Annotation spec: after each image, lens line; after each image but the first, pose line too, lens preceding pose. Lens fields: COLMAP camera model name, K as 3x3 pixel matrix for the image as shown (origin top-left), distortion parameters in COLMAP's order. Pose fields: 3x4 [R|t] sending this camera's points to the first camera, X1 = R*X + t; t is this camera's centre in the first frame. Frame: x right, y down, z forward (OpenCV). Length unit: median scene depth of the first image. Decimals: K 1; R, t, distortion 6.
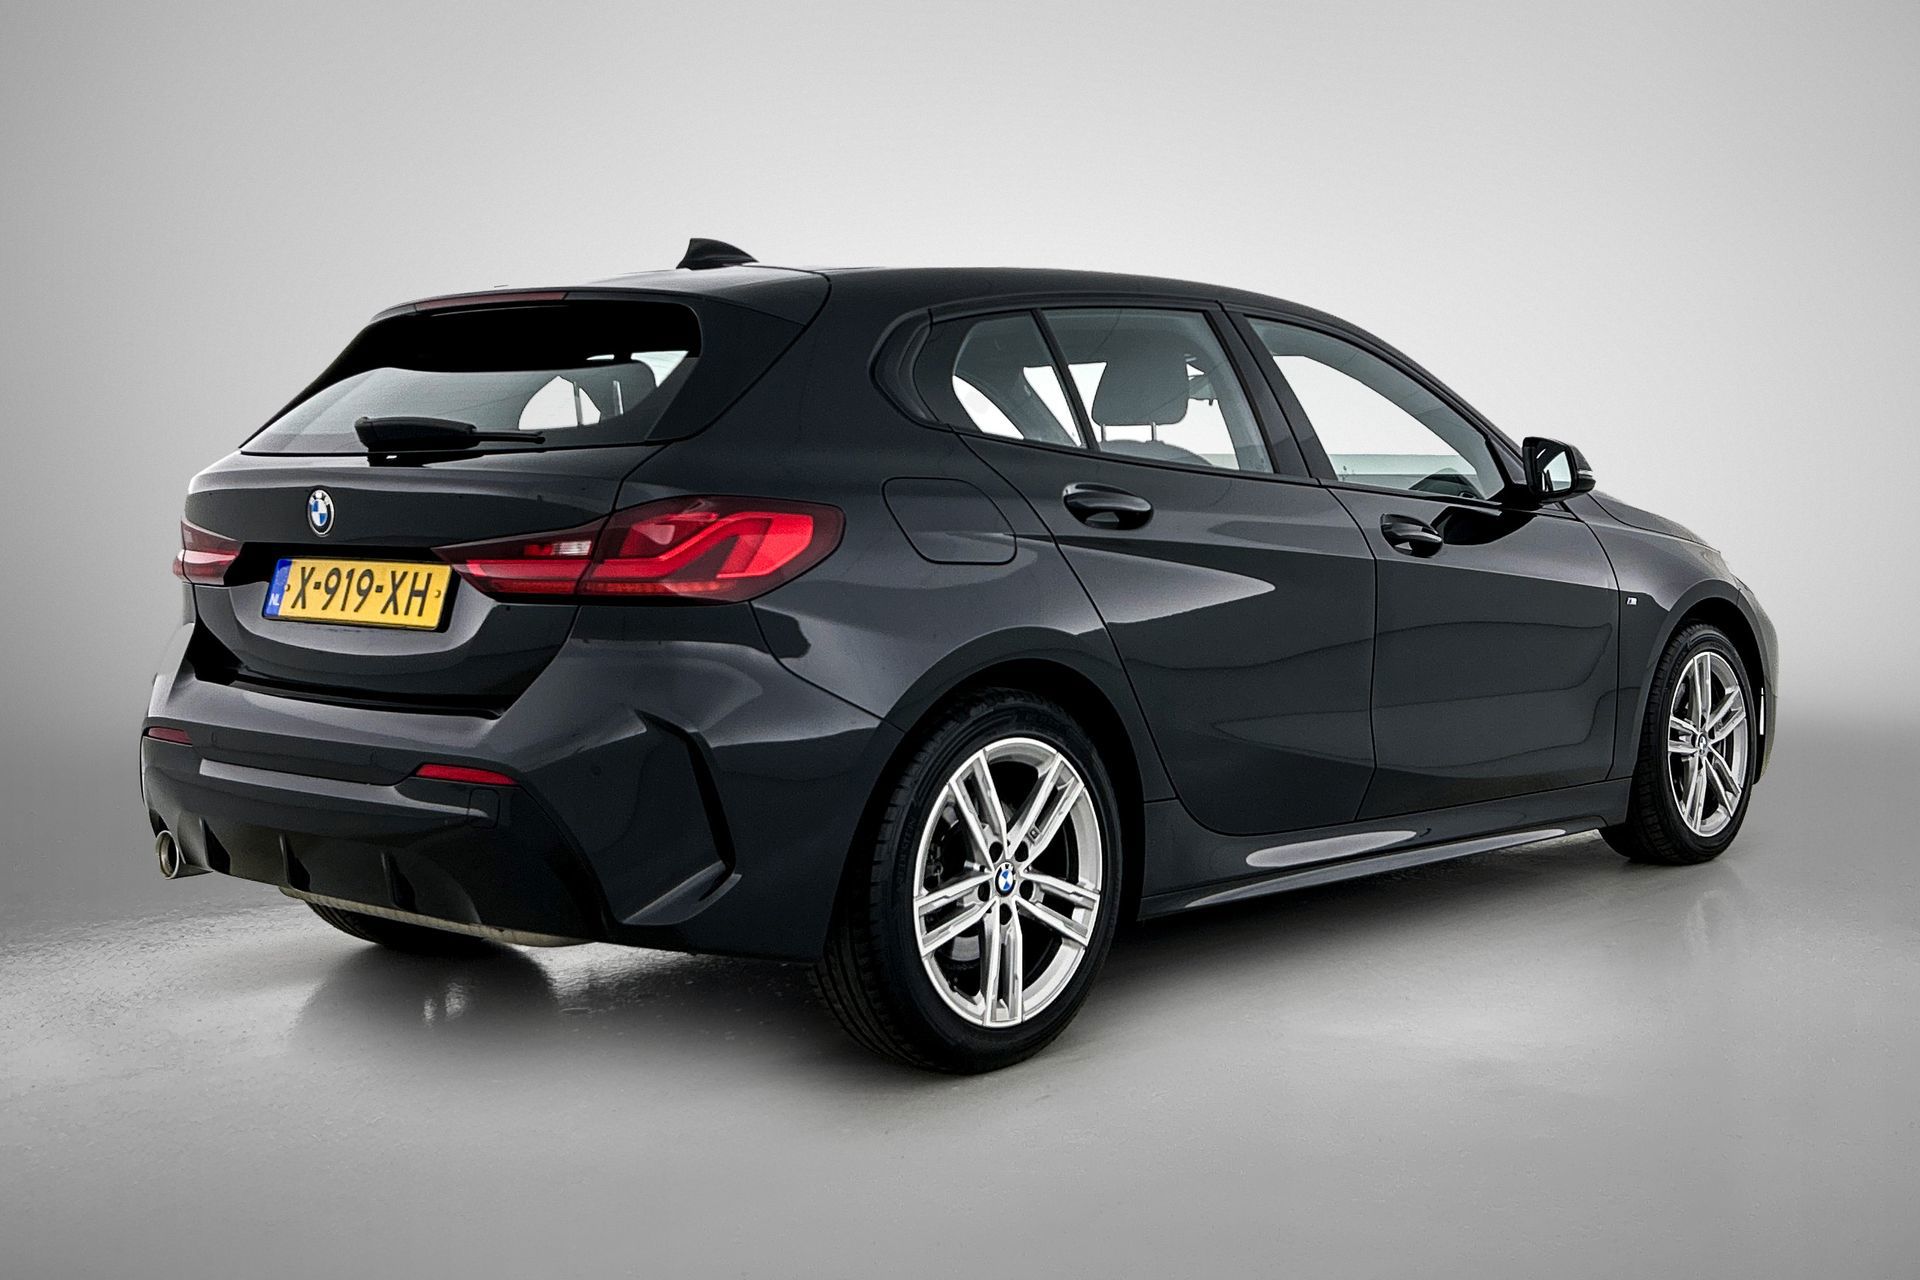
lens RADIAL K [[2713.3, 0, 960.0], [0, 2713.3, 640.0], [0, 0, 1]] dist [-0.029444, -0.019933]
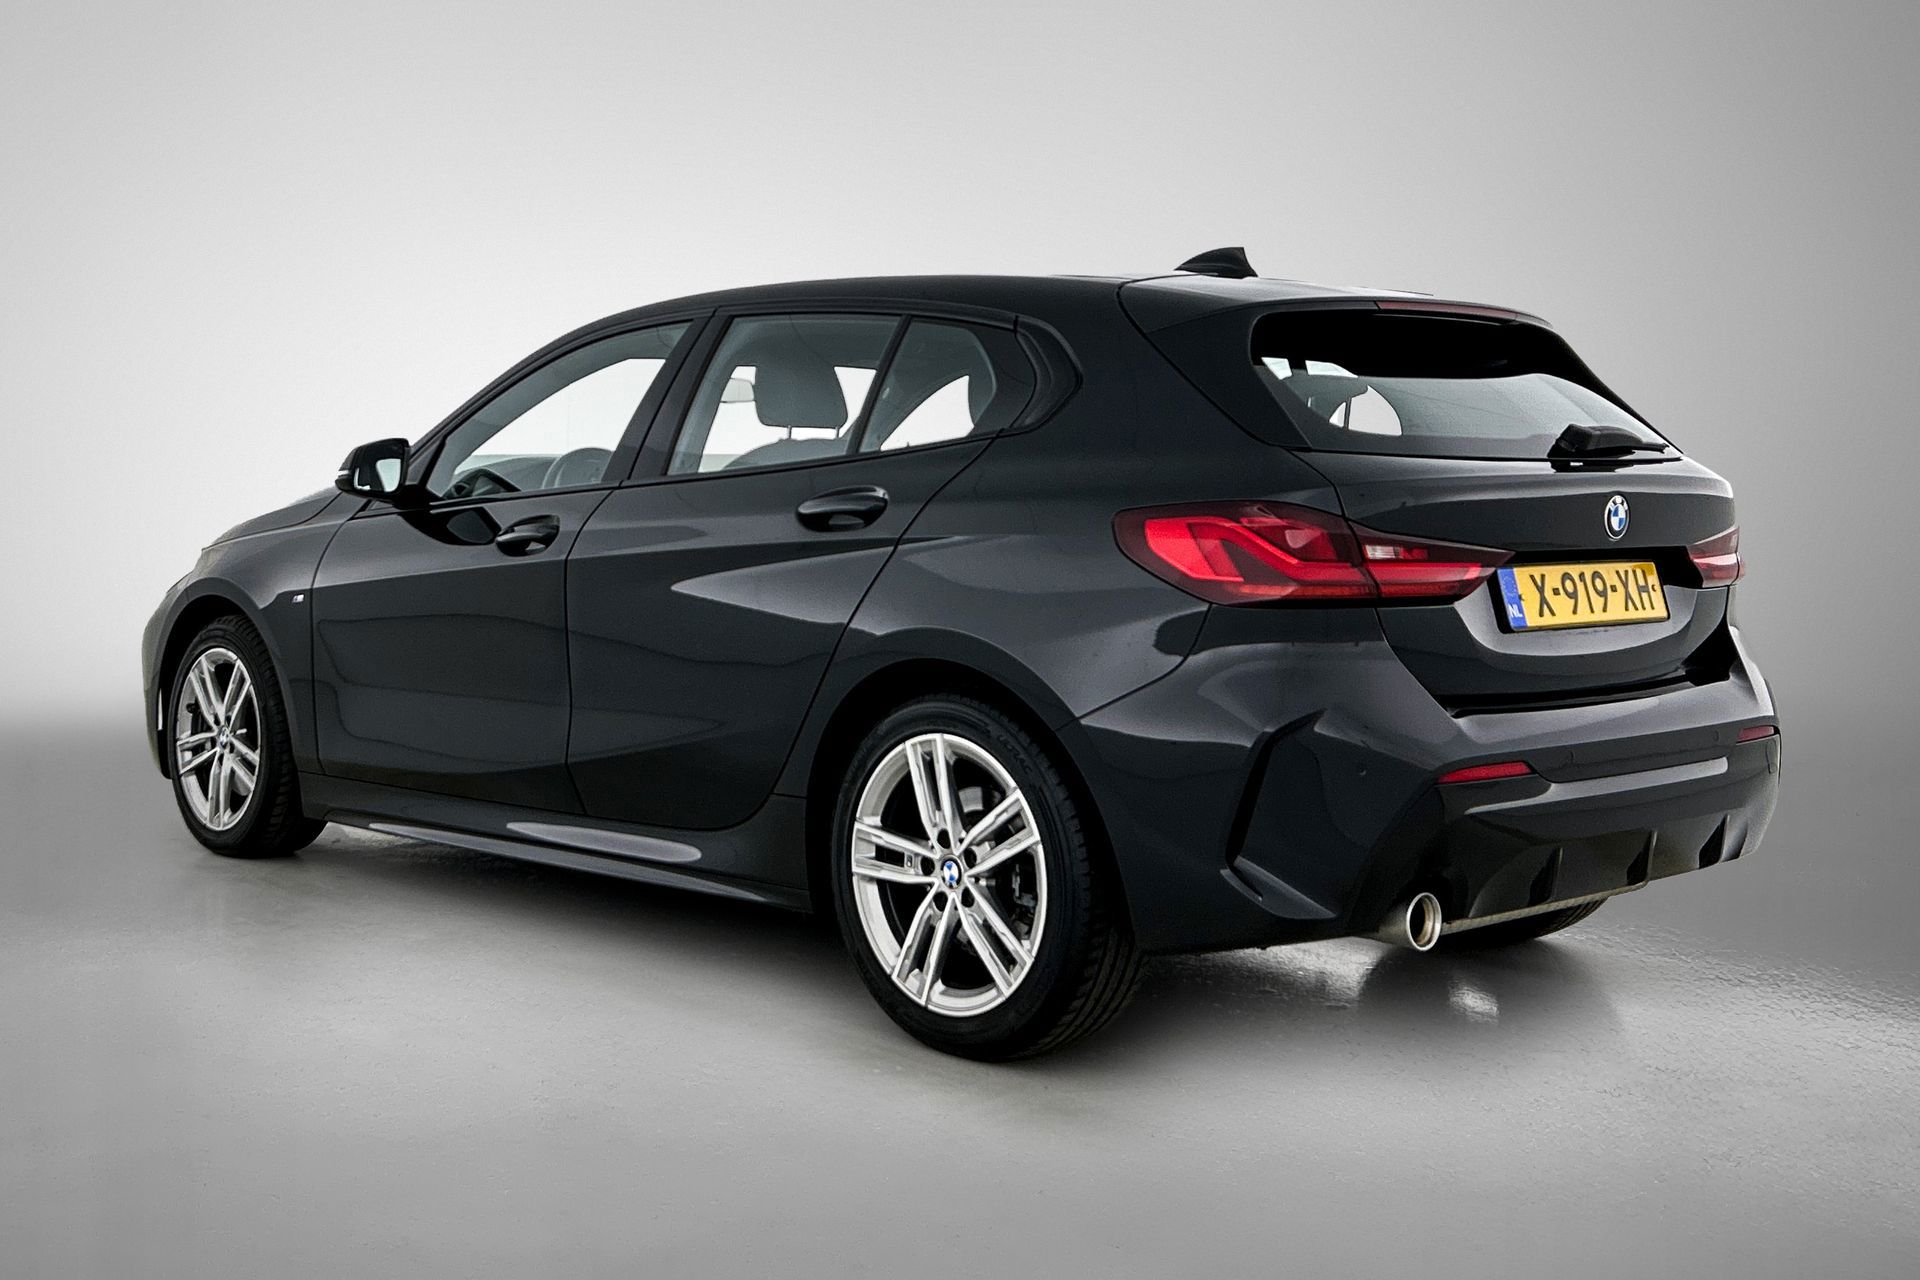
lens RADIAL K [[2713.3, 0, 960.0], [0, 2713.3, 640.0], [0, 0, 1]] dist [-0.029444, -0.019933]
pose [[0.004874, -0.059102, 0.998240, -1.268829], [0.054475, 0.996785, 0.058750, -0.074804], [-0.998503, 0.054093, 0.008078, 1.245955]]
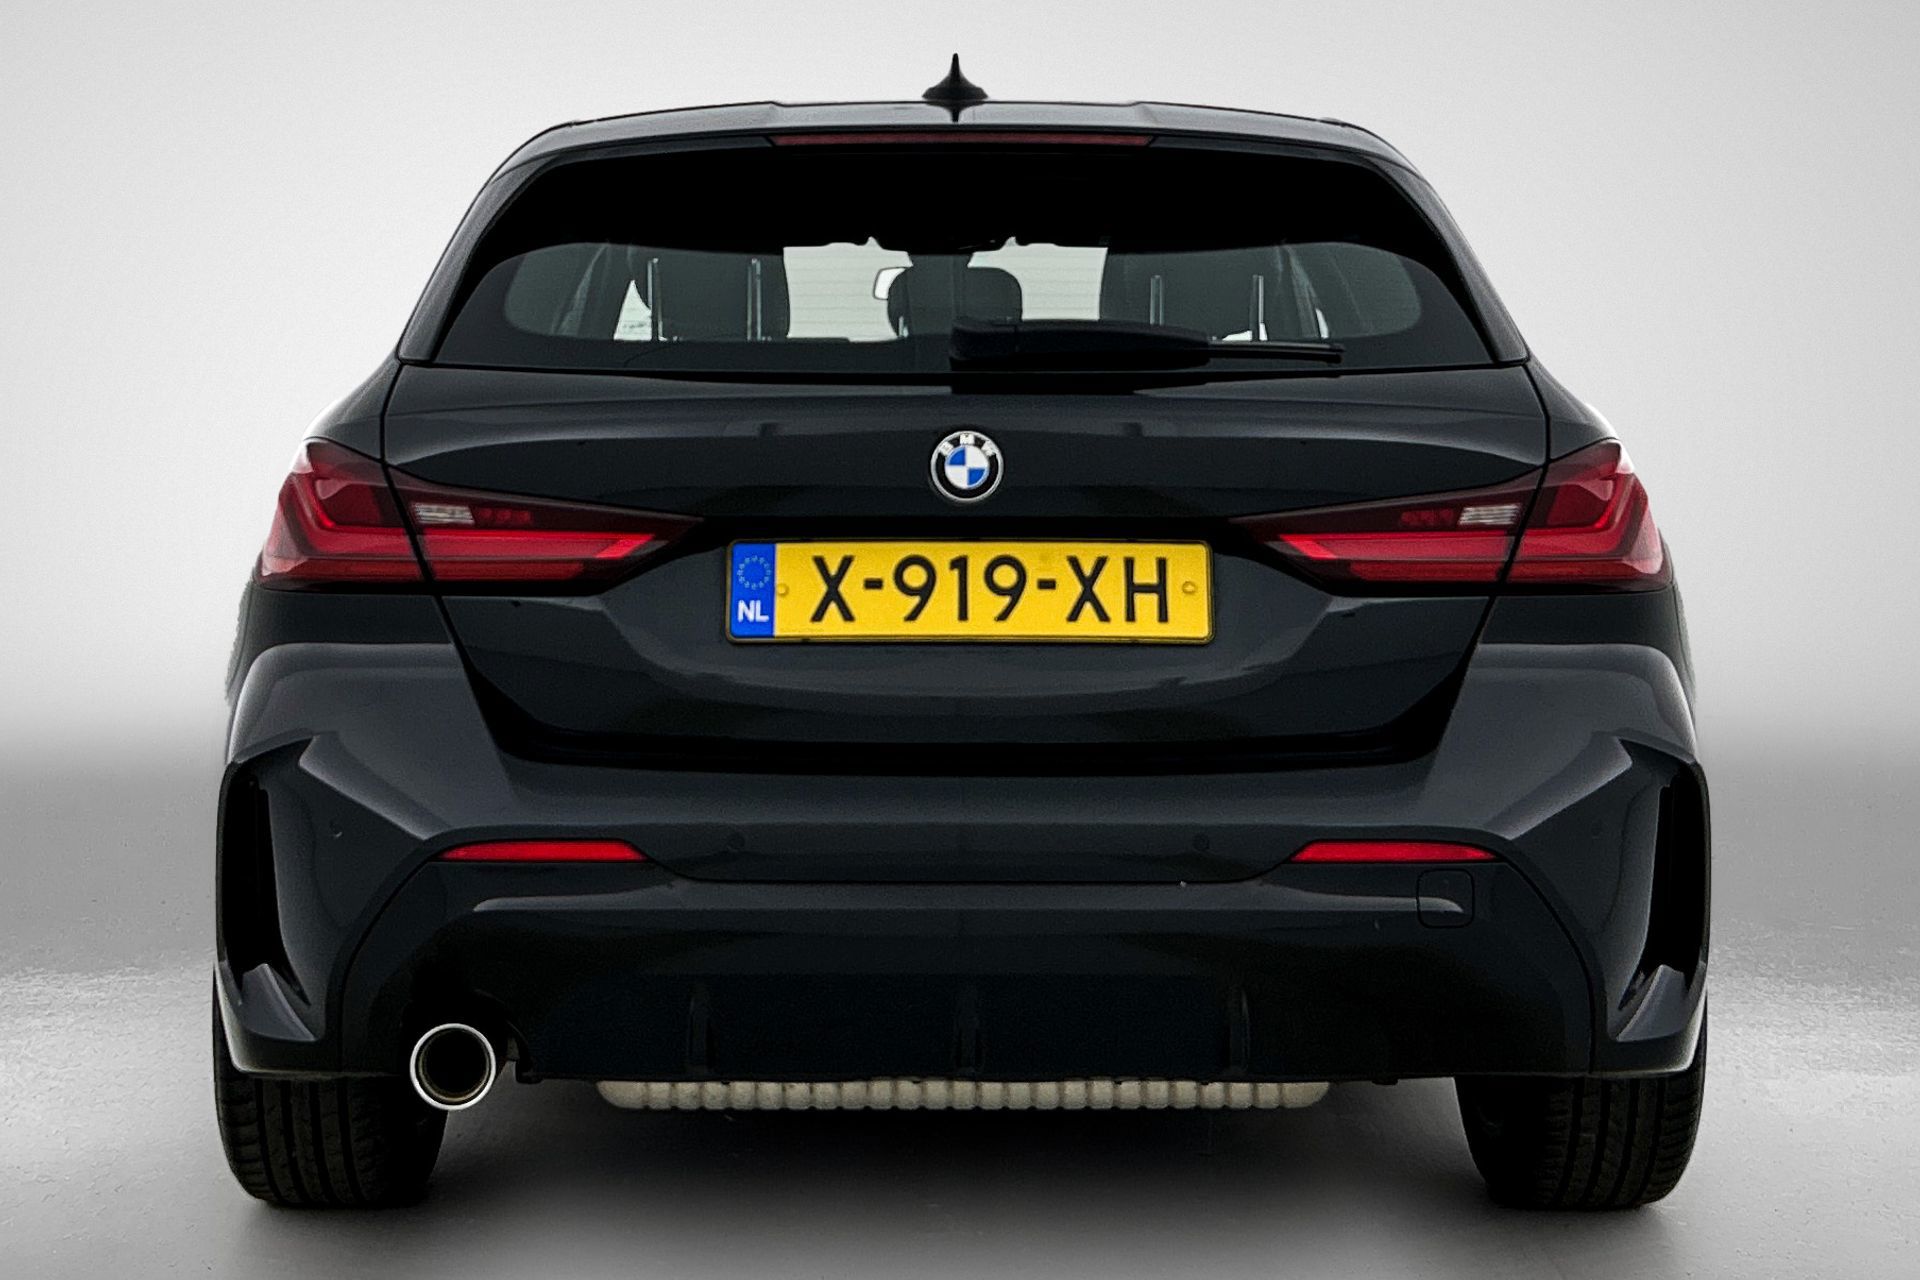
lens RADIAL K [[2713.3, 0, 960.0], [0, 2713.3, 640.0], [0, 0, 1]] dist [-0.029444, -0.019933]
pose [[0.715697, -0.053659, 0.696346, -0.679680], [0.039114, 0.998559, 0.036746, -0.030278], [-0.697314, 0.000938, 0.716765, 0.550778]]
